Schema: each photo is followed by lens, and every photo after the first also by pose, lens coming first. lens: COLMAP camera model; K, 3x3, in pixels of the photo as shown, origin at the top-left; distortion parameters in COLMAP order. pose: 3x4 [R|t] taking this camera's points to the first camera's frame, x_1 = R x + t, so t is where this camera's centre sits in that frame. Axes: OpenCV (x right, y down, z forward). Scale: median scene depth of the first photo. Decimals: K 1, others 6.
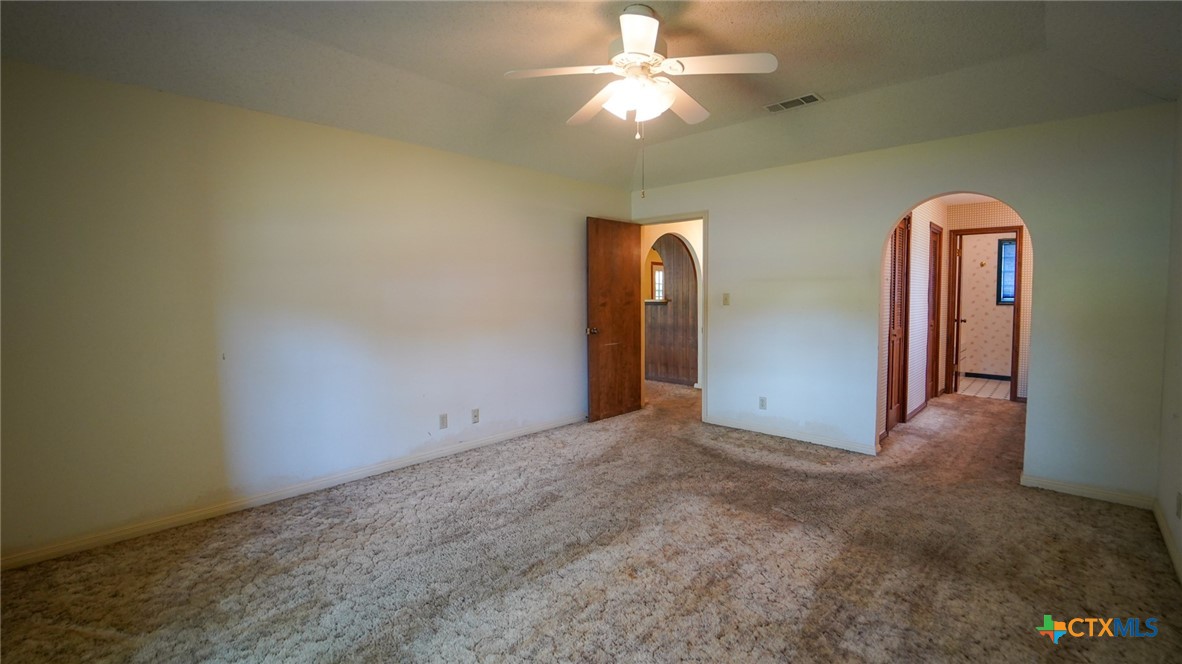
lens RADIAL K [[504.2, 0, 591.0], [0, 504.2, 332.0], [0, 0, 1]] dist [-0.030011, -0.000230]
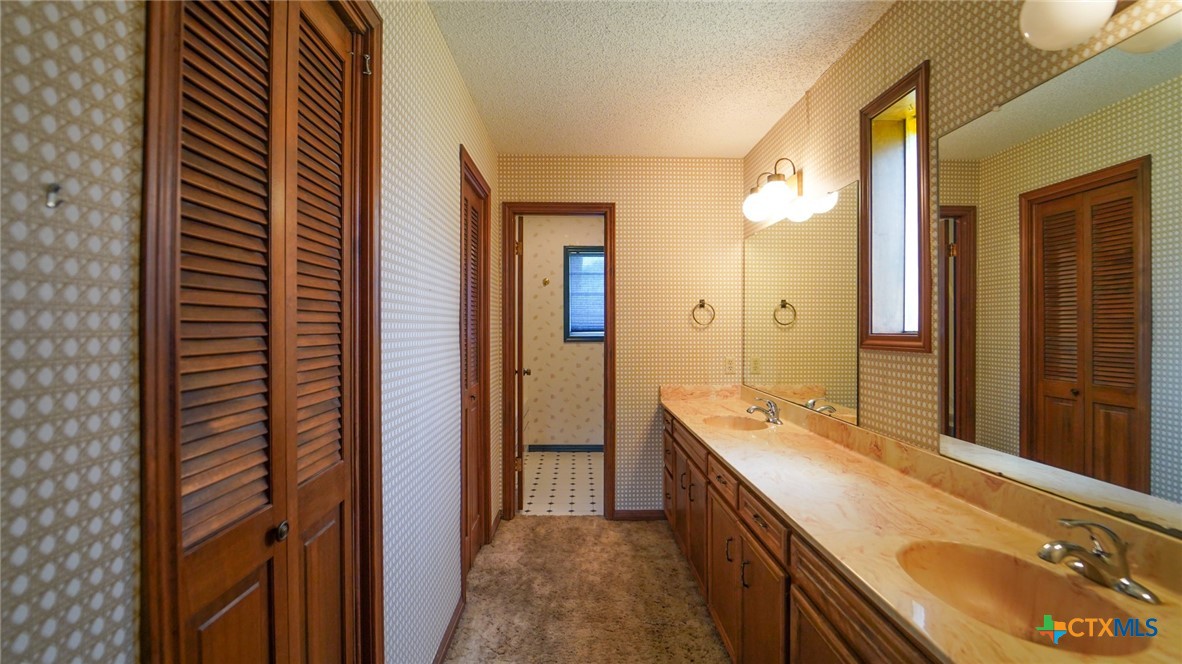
lens RADIAL K [[504.2, 0, 591.0], [0, 504.2, 332.0], [0, 0, 1]] dist [-0.030011, -0.000230]
pose [[0.700935, 0.011445, 0.713133, 0.395726], [0.034372, 0.998167, -0.049803, -0.037017], [-0.712396, 0.059420, 0.699257, 0.548567]]
